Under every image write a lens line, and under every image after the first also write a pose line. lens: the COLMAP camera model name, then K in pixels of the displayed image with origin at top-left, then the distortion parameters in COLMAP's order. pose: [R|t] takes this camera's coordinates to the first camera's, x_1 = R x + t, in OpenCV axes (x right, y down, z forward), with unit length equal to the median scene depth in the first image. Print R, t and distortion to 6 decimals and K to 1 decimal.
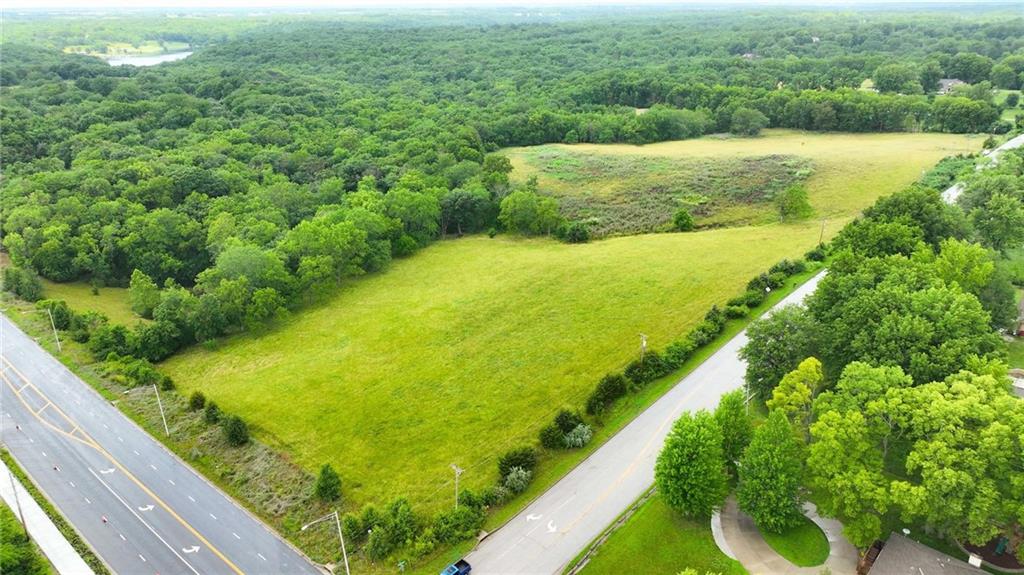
lens RADIAL K [[719.5, 0, 513.4], [0, 719.5, 287.6], [0, 0, 1]] dist [0.005778, 0.017333]
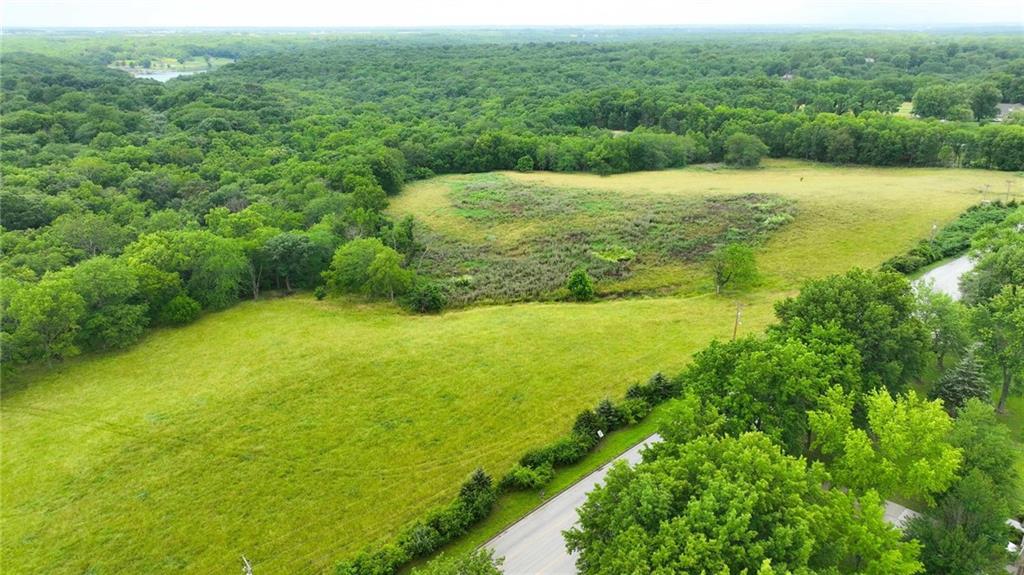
lens RADIAL K [[719.5, 0, 509.3], [0, 719.5, 287.4], [0, 0, 1]] dist [0.005778, 0.017333]
pose [[0.995994, 0.036910, -0.081443, 0.130098], [-0.039115, 0.998906, -0.025647, -0.040777], [0.080408, 0.028730, 0.996348, 0.158659]]
